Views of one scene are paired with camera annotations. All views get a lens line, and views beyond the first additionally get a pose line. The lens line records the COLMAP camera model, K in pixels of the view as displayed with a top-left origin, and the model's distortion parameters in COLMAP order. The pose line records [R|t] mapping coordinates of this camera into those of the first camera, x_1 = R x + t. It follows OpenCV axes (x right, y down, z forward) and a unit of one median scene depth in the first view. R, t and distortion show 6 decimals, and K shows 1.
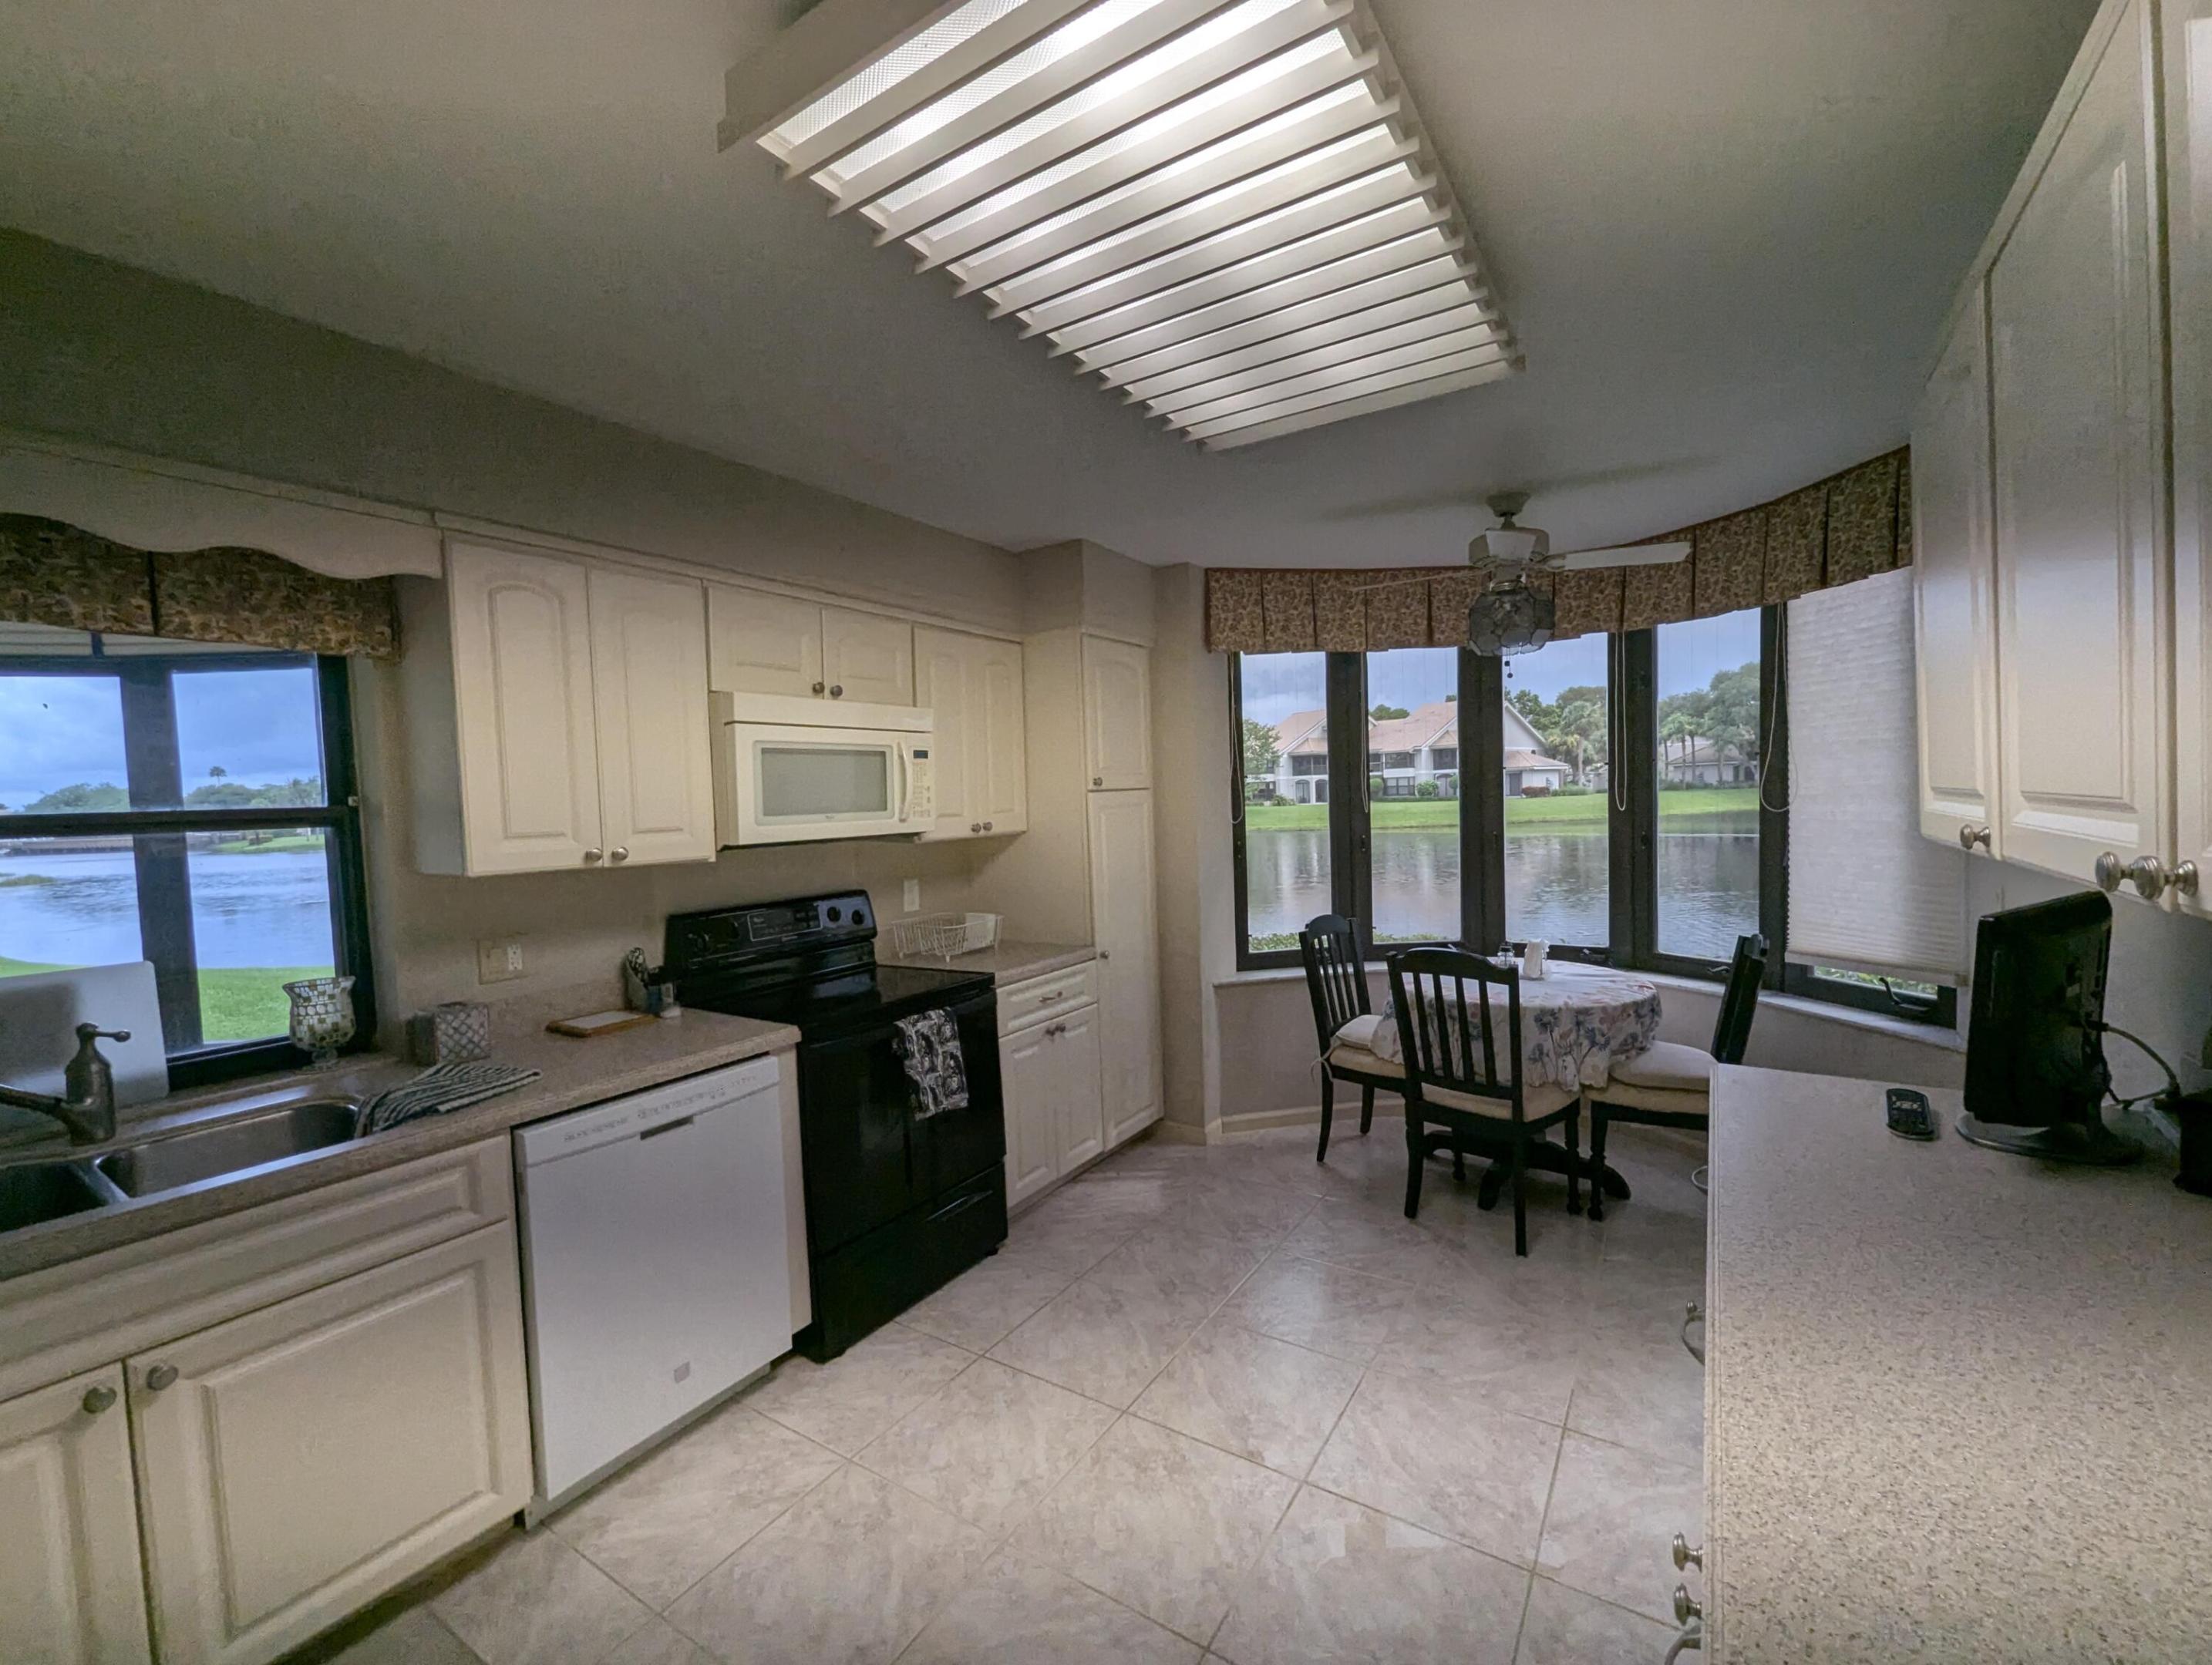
lens RADIAL K [[920.2, 0, 1113.7], [0, 920.2, 827.5], [0, 0, 1]] dist [0.001564, -0.000591]
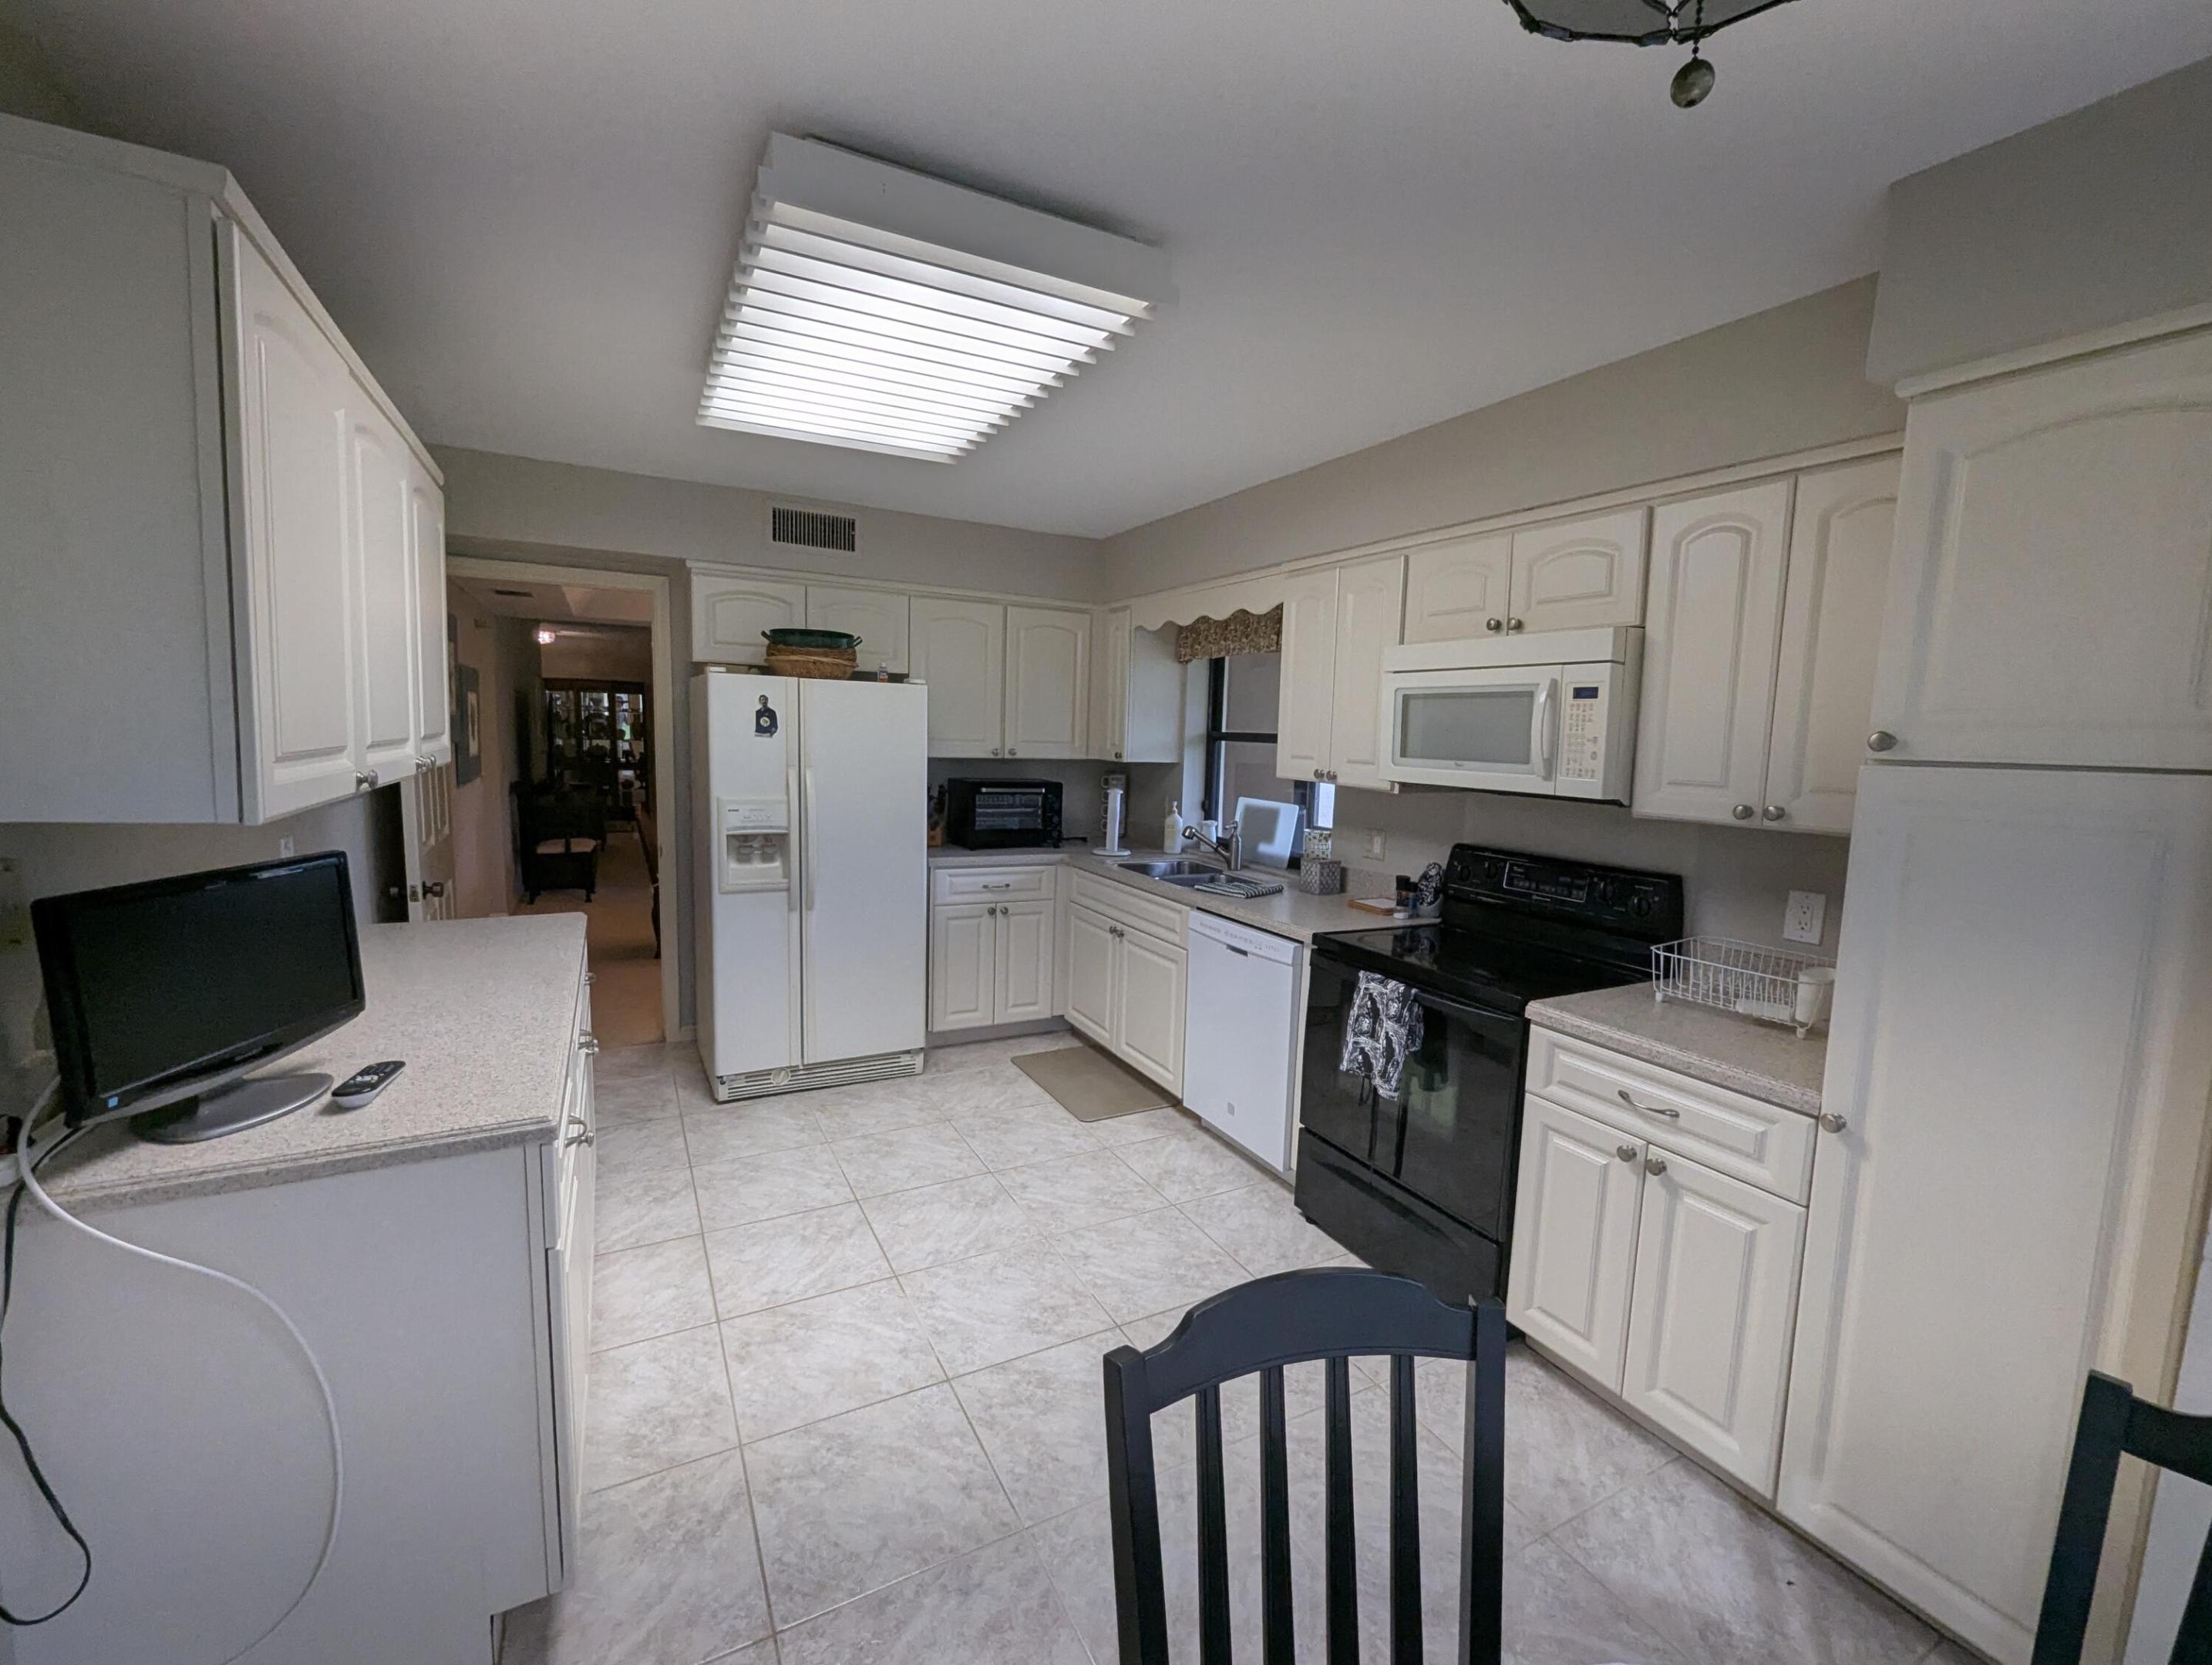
lens RADIAL K [[920.2, 0, 1105.2], [0, 920.2, 832.9], [0, 0, 1]] dist [0.001564, -0.000591]
pose [[-0.489686, 0.112380, -0.864626, 0.711221], [-0.050746, 0.986304, 0.156936, -0.073487], [0.870421, 0.120726, -0.477277, 1.164722]]
